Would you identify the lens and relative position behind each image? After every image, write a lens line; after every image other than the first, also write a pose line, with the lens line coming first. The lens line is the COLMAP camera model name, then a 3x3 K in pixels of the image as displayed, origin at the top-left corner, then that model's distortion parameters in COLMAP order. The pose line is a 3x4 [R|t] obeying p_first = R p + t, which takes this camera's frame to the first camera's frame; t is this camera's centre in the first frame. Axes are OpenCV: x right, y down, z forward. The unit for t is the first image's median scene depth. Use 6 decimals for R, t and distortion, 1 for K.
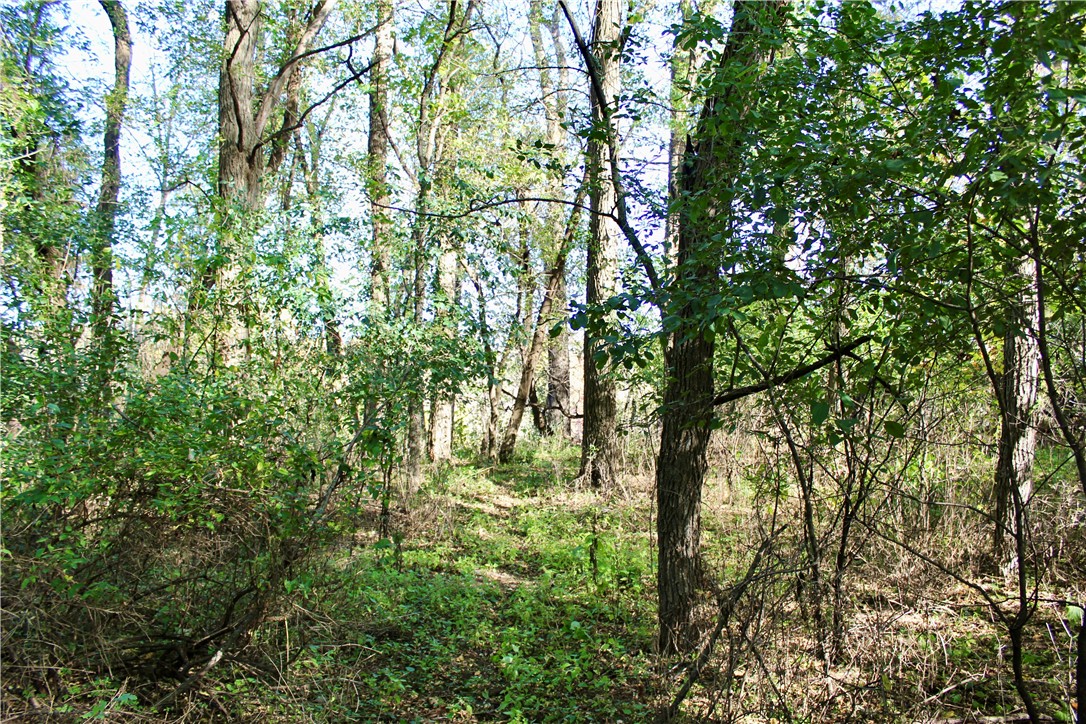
lens RADIAL K [[914.5, 0, 543.0], [0, 914.5, 362.0], [0, 0, 1]] dist [-0.158491, 0.158760]
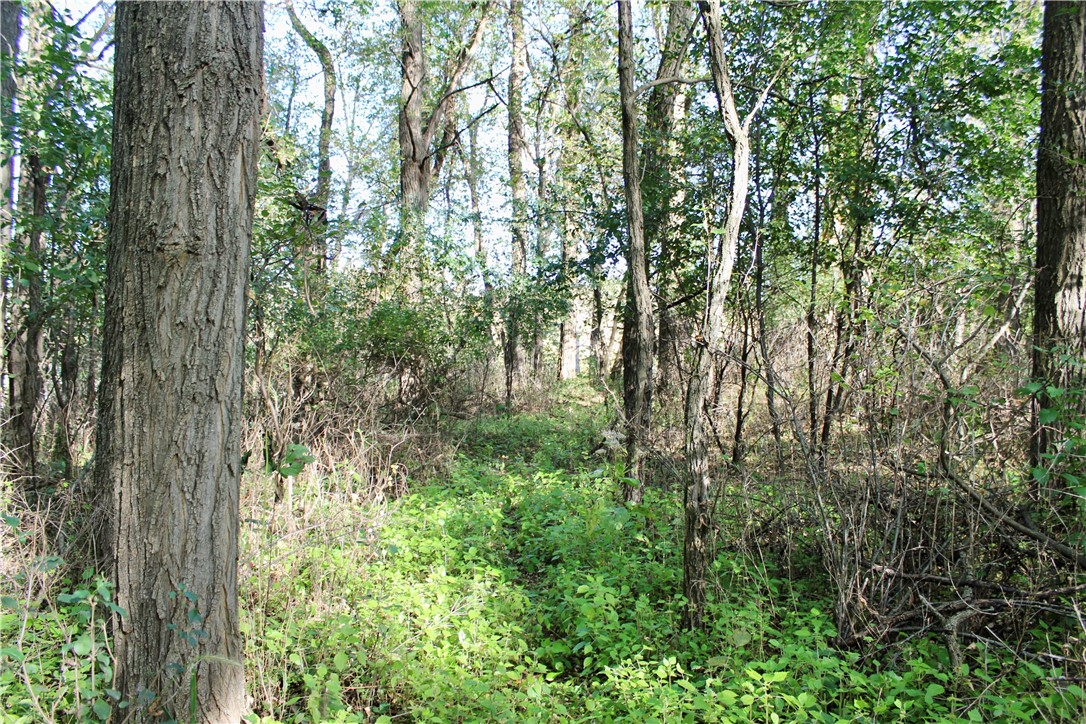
lens RADIAL K [[914.5, 0, 543.0], [0, 914.5, 362.0], [0, 0, 1]] dist [-0.158491, 0.158760]
pose [[0.982038, -0.006468, -0.188573, 0.148462], [0.015348, 0.998839, 0.045667, 0.028212], [0.188059, -0.047741, 0.980997, -0.438136]]
